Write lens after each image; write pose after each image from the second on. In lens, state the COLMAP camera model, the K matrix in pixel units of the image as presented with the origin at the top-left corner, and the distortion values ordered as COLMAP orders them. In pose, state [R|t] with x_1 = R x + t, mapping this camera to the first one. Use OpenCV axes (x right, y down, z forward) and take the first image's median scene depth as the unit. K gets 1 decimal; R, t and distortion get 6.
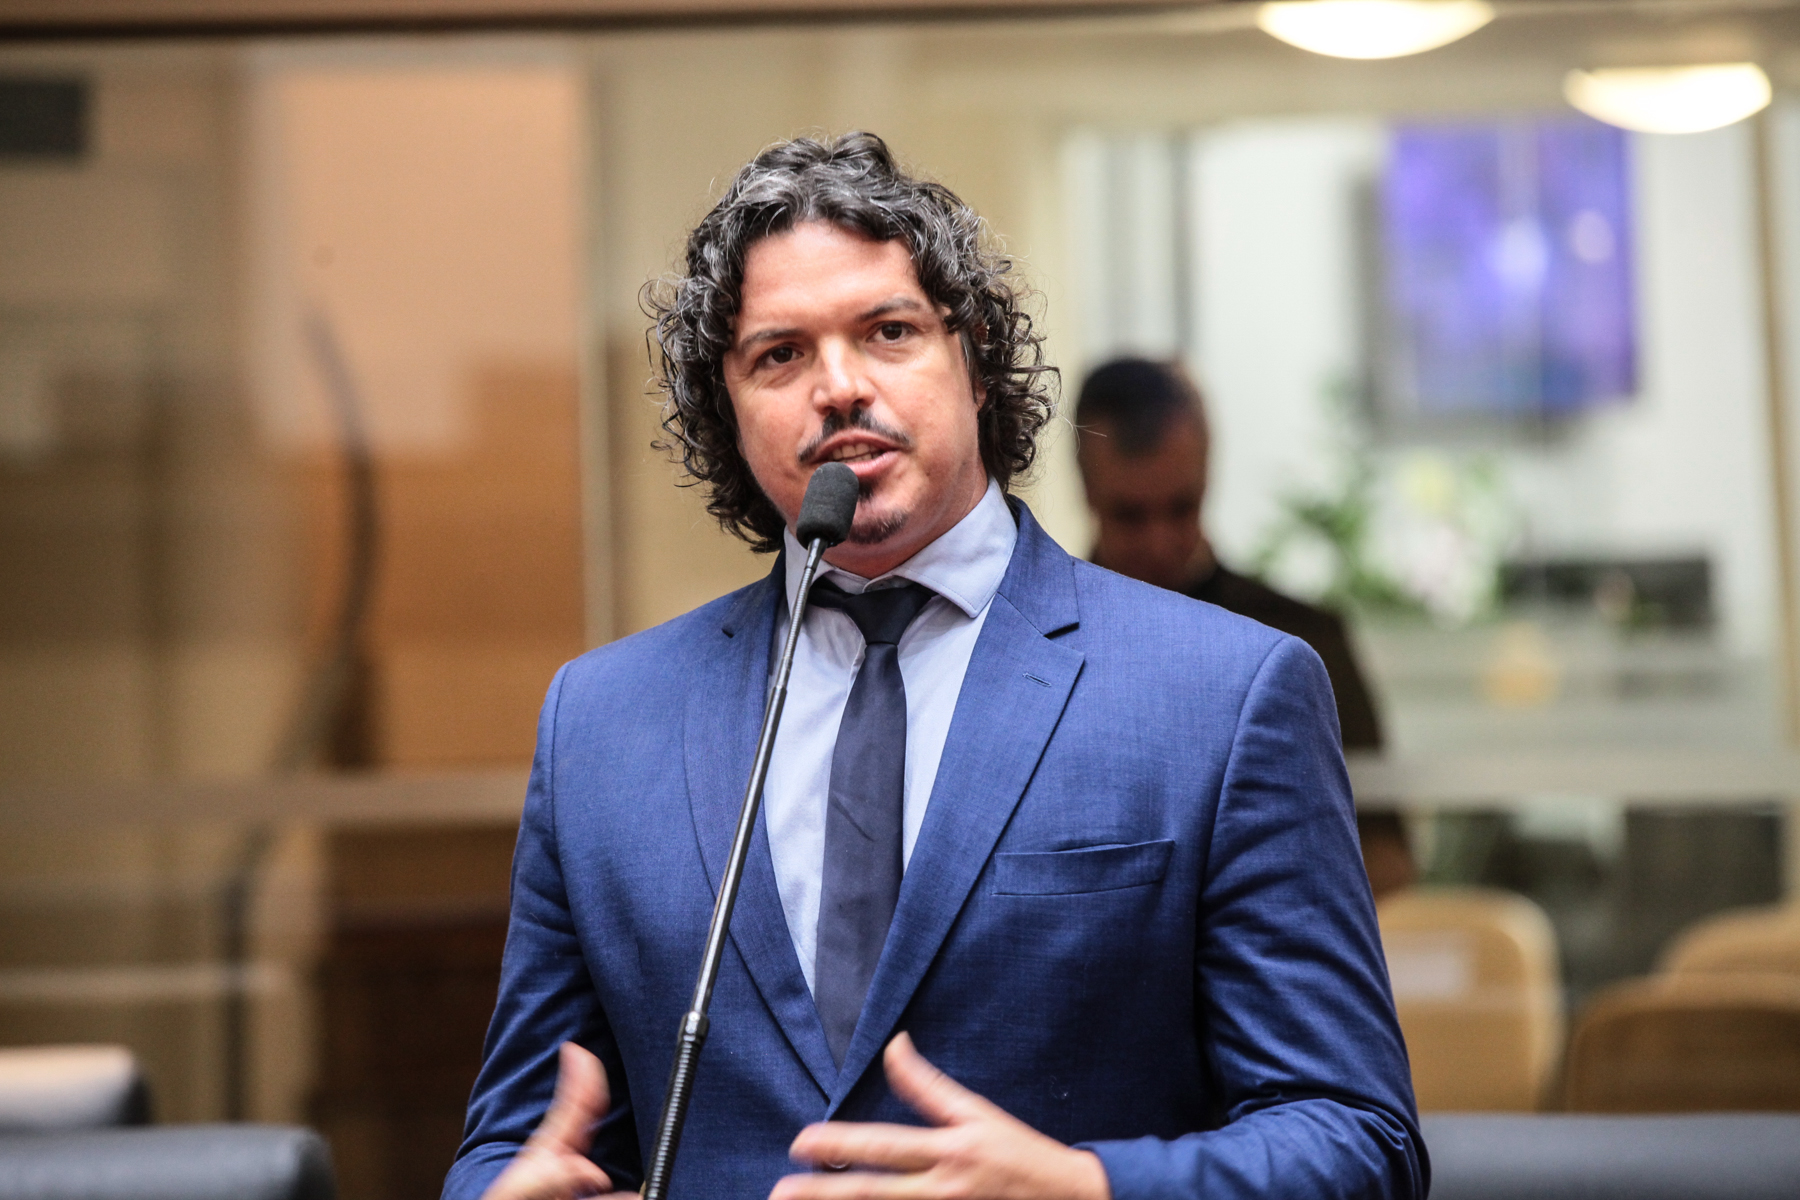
lens RADIAL K [[10396.8, 0, 896.7], [0, 10396.8, 606.9], [0, 0, 1]] dist [-1.912385, 0.000000]
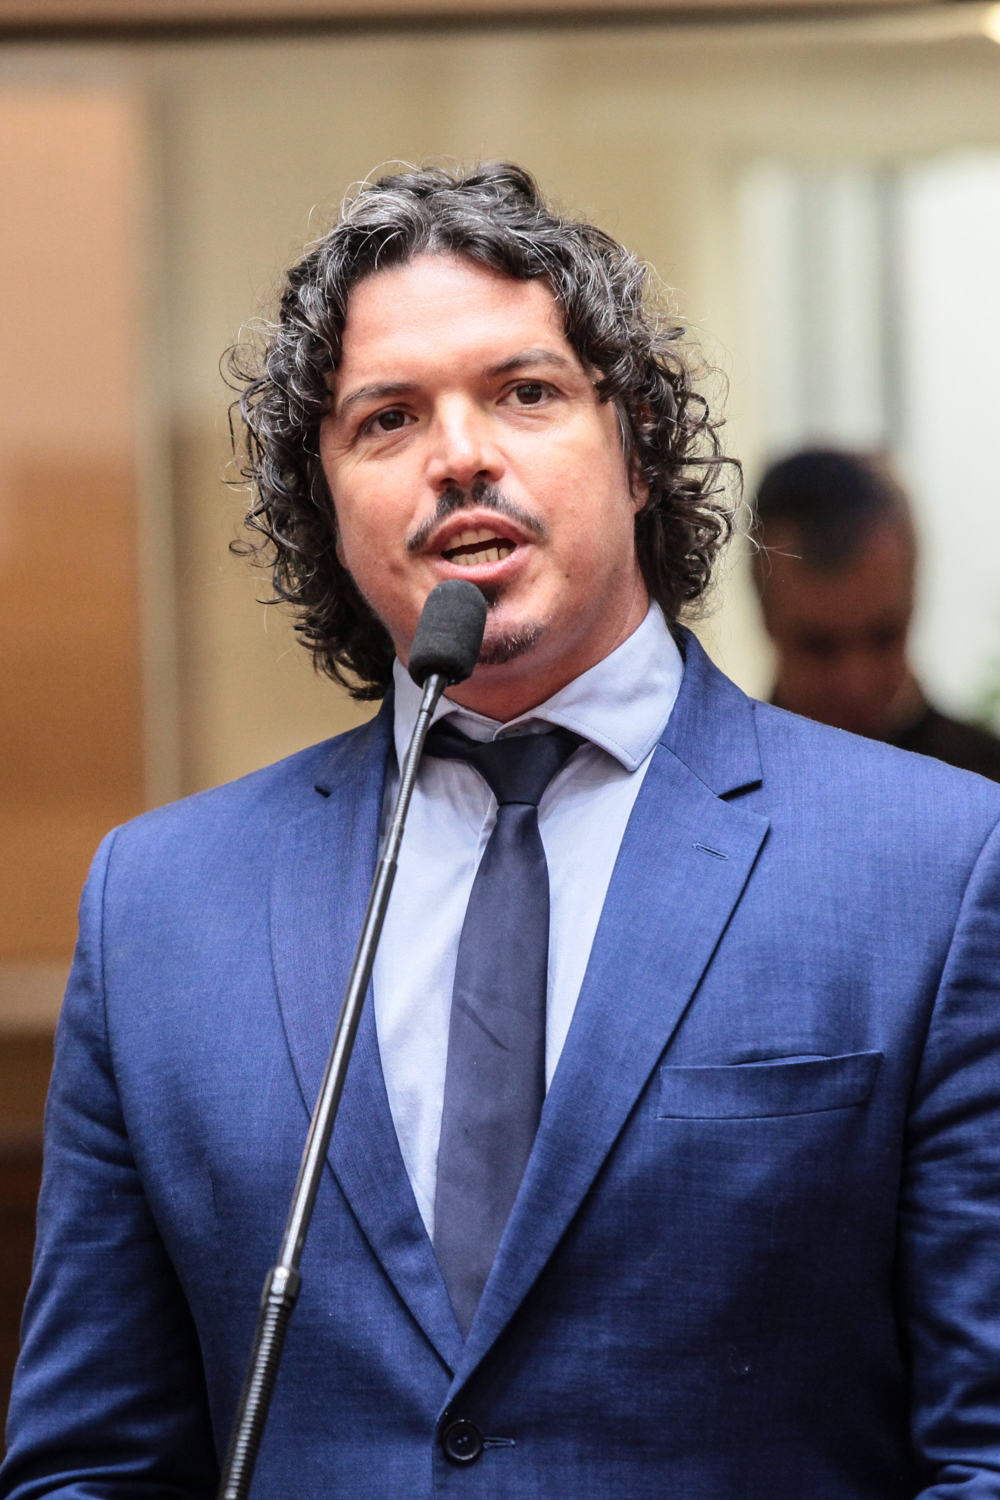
lens RADIAL K [[8664.0, 0, 507.2], [0, 8664.0, 740.4], [0, 0, 1]] dist [-1.912385, 0.000000]
pose [[0.999998, -0.001070, 0.001612, -0.003294], [0.001092, 0.999905, -0.013714, 0.007748], [-0.001597, 0.013716, 0.999905, 0.337206]]
